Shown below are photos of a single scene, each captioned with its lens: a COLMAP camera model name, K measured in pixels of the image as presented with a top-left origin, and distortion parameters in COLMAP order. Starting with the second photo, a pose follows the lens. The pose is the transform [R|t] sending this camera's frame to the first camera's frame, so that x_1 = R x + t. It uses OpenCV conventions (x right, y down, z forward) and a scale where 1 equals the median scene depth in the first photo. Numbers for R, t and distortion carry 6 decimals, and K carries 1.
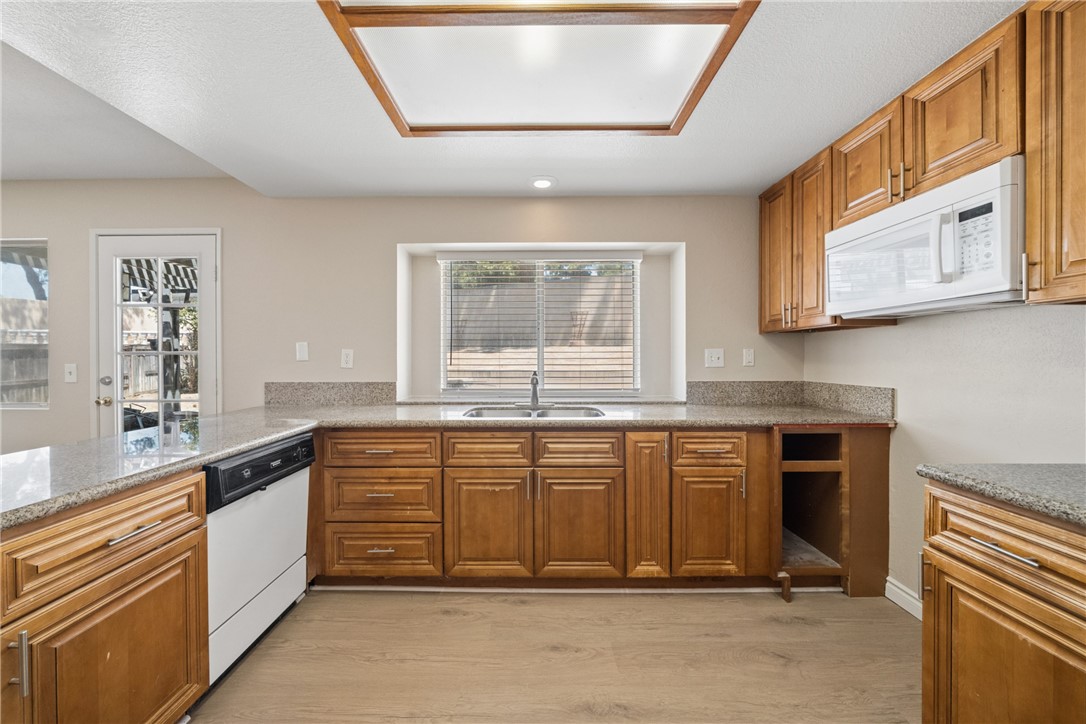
lens RADIAL K [[387.8, 0, 536.4], [0, 387.8, 356.7], [0, 0, 1]] dist [-0.006434, -0.000118]
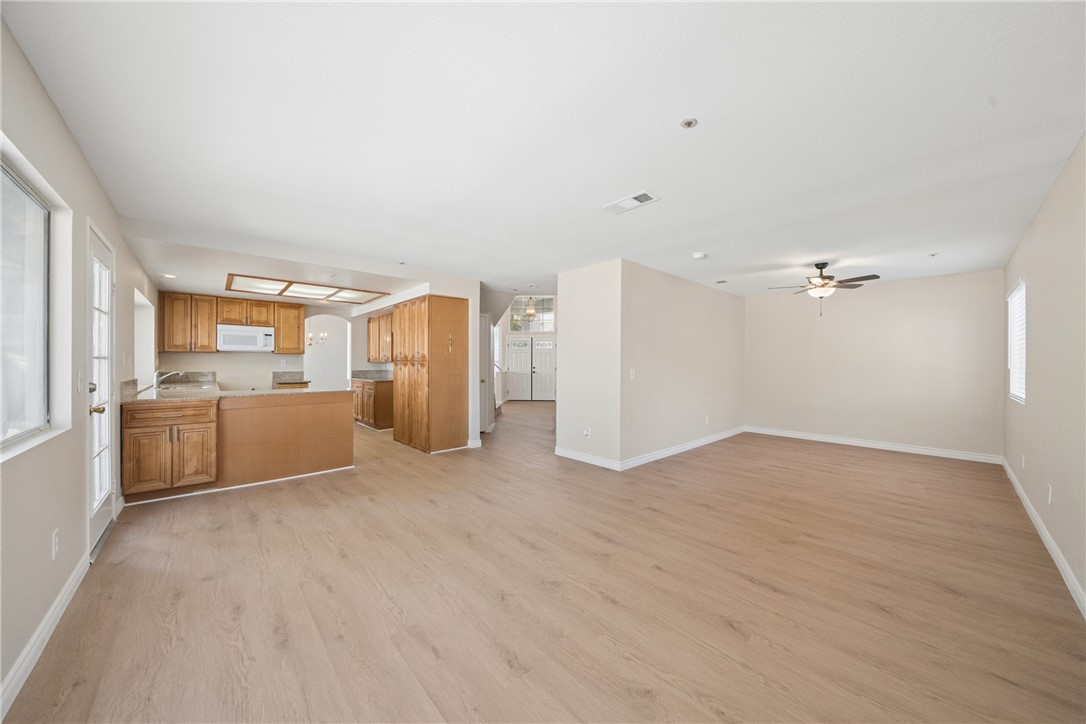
lens RADIAL K [[364.0, 0, 540.3], [0, 364.0, 366.2], [0, 0, 1]] dist [-0.002773, 0.000008]
pose [[-0.681381, -0.007826, 0.731887, -3.278217], [-0.002991, 0.999964, 0.007907, 0.002095], [-0.731923, 0.003199, -0.681380, 1.078148]]
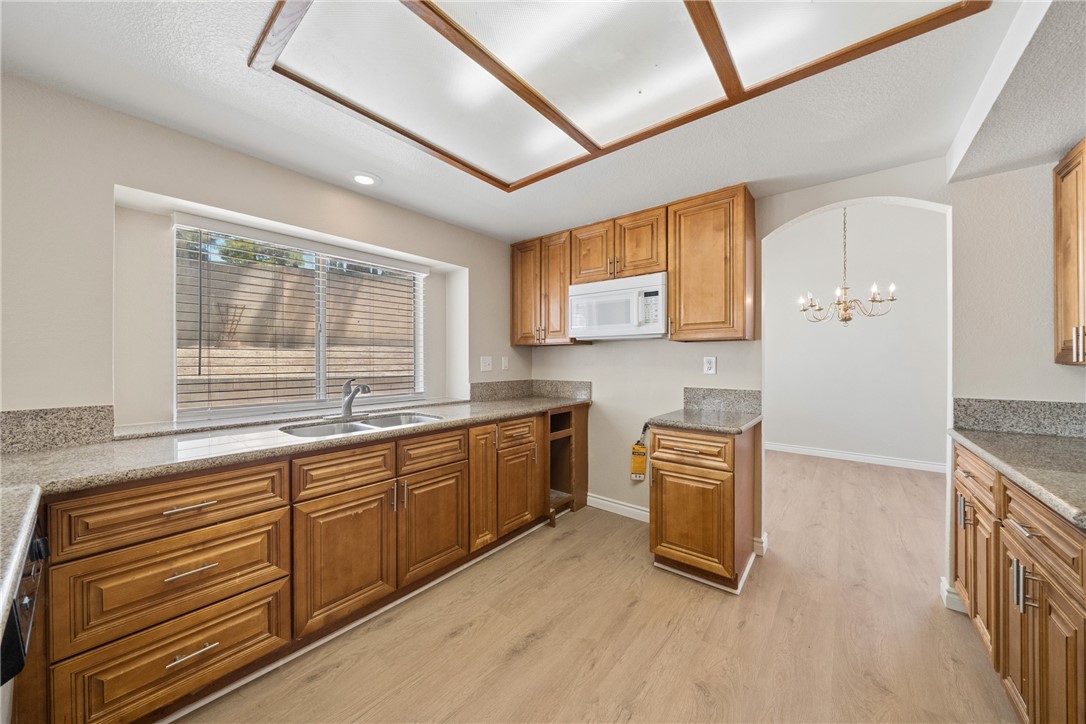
lens RADIAL K [[374.7, 0, 532.5], [0, 374.7, 358.2], [0, 0, 1]] dist [-0.006677, 0.000277]
pose [[0.640721, 0.006775, 0.767744, -0.514279], [-0.003199, 0.999976, -0.006154, -0.011030], [-0.767767, 0.001487, 0.640727, 0.130963]]
